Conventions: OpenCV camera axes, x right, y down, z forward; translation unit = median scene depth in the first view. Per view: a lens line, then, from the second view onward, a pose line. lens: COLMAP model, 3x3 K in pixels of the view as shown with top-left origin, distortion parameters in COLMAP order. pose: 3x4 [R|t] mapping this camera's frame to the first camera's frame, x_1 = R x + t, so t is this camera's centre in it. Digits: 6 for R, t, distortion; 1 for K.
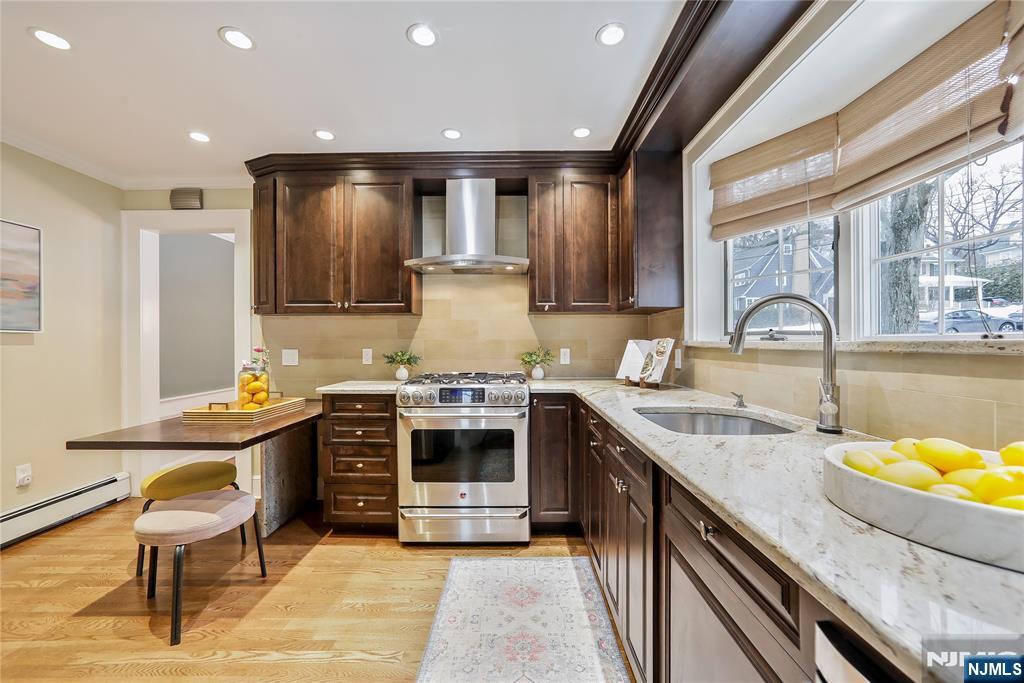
lens RADIAL K [[412.1, 0, 512.6], [0, 412.1, 332.3], [0, 0, 1]] dist [-0.036751, 0.017705]
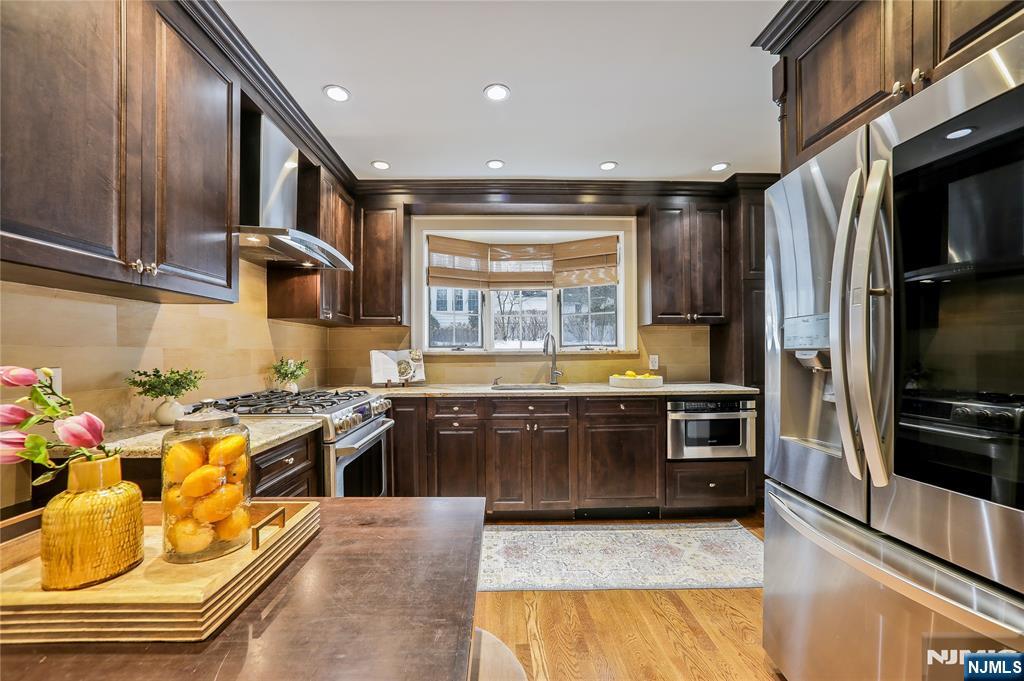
lens RADIAL K [[398.0, 0, 517.1], [0, 398.0, 338.5], [0, 0, 1]] dist [-0.020997, 0.000138]
pose [[-0.059185, 0.034690, 0.997644, -1.011111], [-0.017657, 0.999203, -0.035792, 0.020146], [-0.998091, -0.019734, -0.058526, 0.747846]]
